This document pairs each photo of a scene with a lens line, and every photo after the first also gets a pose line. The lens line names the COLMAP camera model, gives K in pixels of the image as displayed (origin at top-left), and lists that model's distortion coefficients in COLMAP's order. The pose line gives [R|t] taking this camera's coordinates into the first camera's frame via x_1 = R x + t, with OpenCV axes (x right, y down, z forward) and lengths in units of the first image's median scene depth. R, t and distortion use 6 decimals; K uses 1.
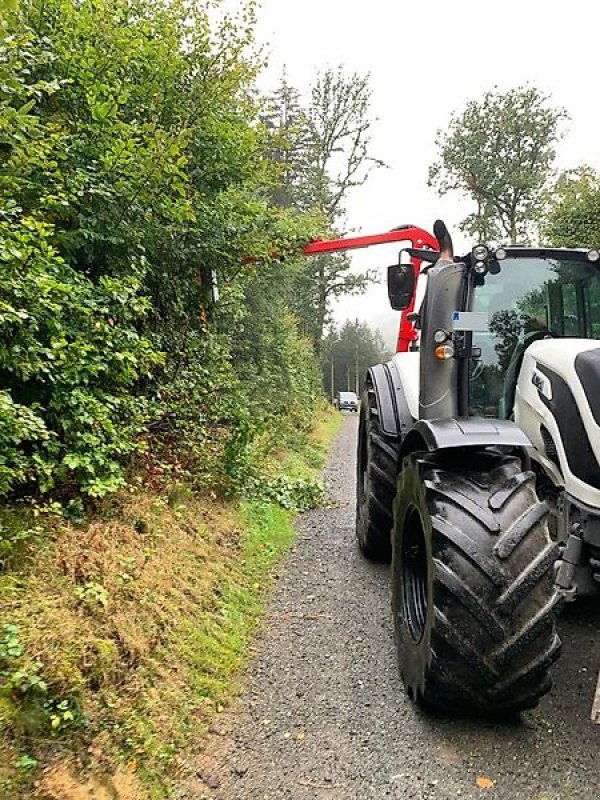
lens RADIAL K [[602.2, 0, 300.0], [0, 602.2, 400.0], [0, 0, 1]] dist [0.003869, 0.000042]
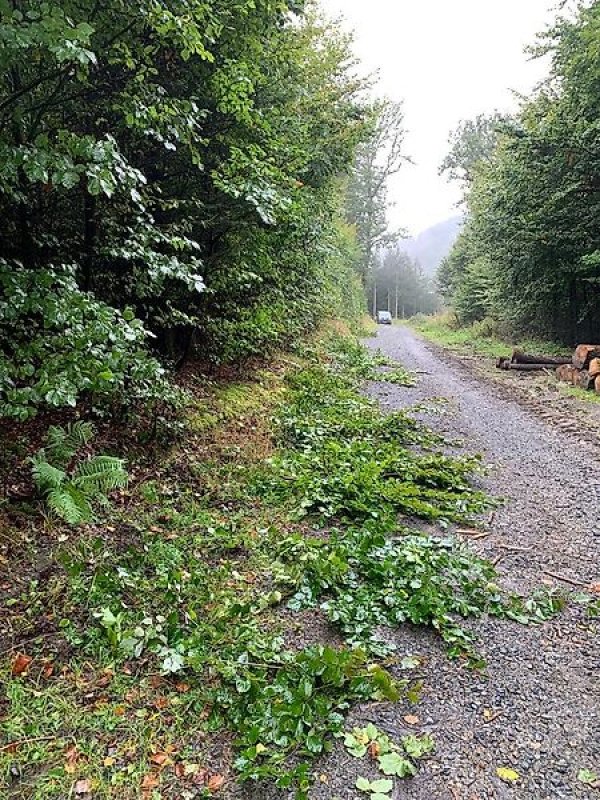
lens RADIAL K [[602.2, 0, 300.0], [0, 602.2, 400.0], [0, 0, 1]] dist [0.003869, 0.000042]
pose [[0.997570, 0.022452, -0.065959, -0.027472], [-0.013851, 0.991669, 0.128067, 0.019739], [0.068285, -0.126842, 0.989570, -0.586057]]
